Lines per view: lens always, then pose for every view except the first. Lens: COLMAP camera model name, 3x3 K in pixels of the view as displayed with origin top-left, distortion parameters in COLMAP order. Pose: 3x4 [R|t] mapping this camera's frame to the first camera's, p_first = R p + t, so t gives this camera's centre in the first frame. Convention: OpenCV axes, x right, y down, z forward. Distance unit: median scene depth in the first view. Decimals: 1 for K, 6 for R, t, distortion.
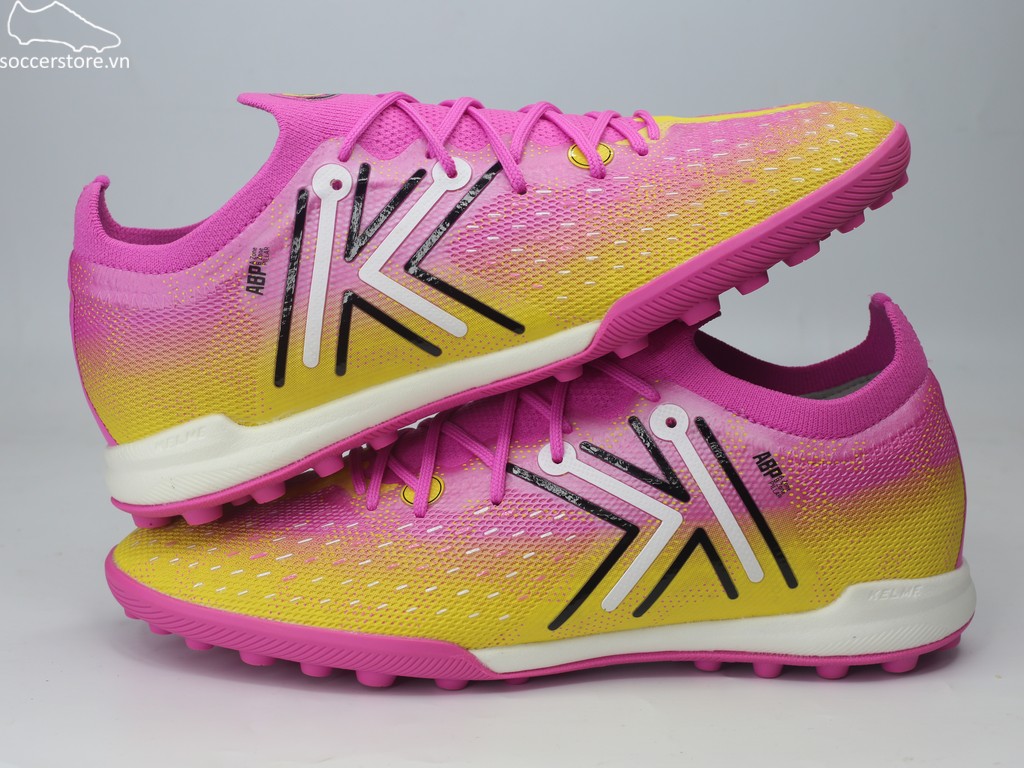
lens RADIAL K [[1789.6, 0, 504.9], [0, 1789.6, 376.3], [0, 0, 1]] dist [-0.161838, 0.000000]
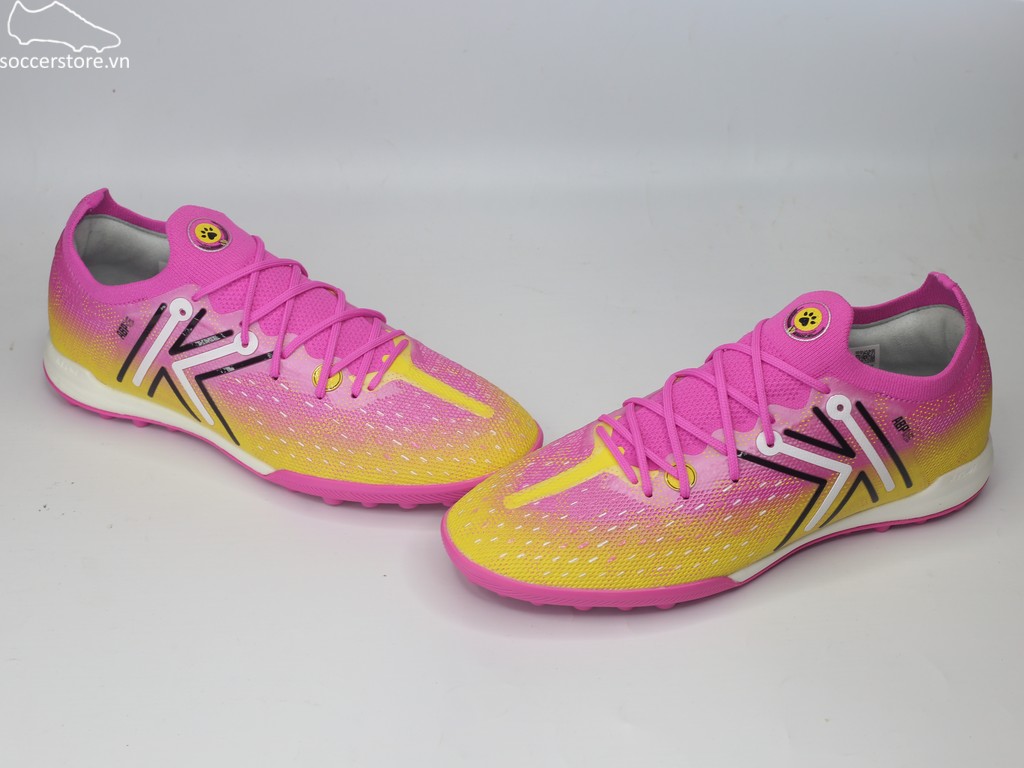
lens RADIAL K [[1789.6, 0, 512.8], [0, 1789.6, 384.4], [0, 0, 1]] dist [-0.161838, 0.000000]
pose [[0.945846, -0.198787, 0.256630, -0.544311], [0.064818, 0.890301, 0.450735, -0.680671], [-0.318078, -0.409691, 0.854973, -0.174407]]
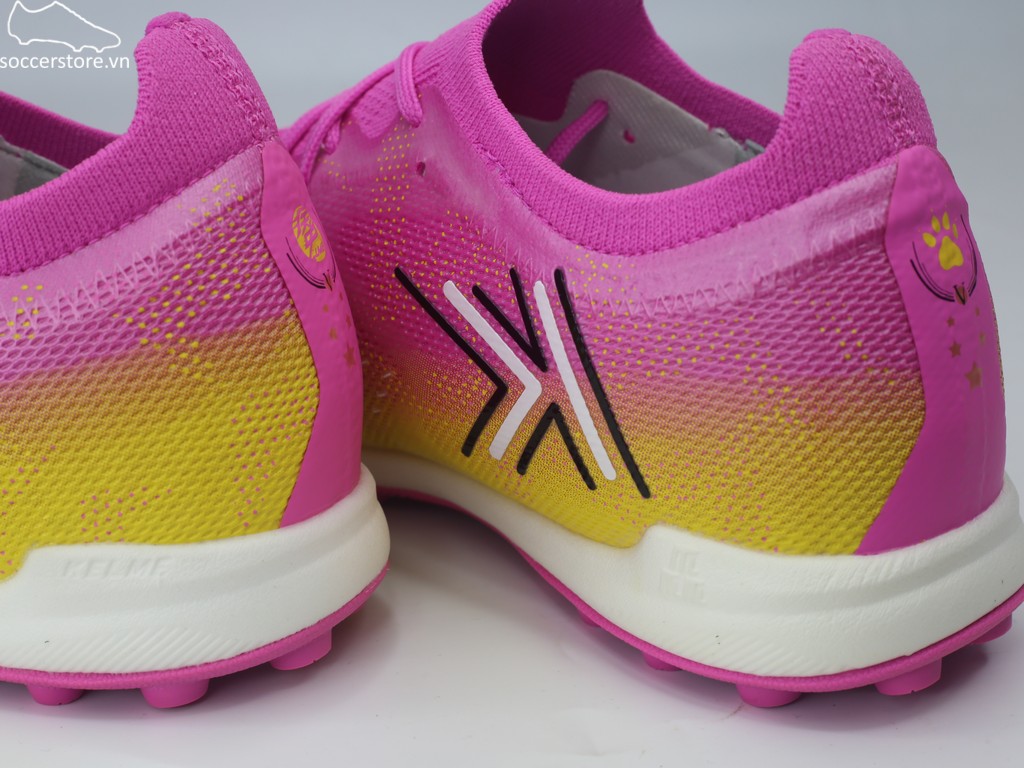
lens RADIAL K [[1789.6, 0, 511.3], [0, 1789.6, 384.4], [0, 0, 1]] dist [-0.161838, 0.000000]
pose [[0.973100, 0.049769, -0.224944, 0.459460], [-0.020904, 0.991434, 0.128926, -0.004903], [0.229433, -0.120755, 0.965805, 0.520451]]
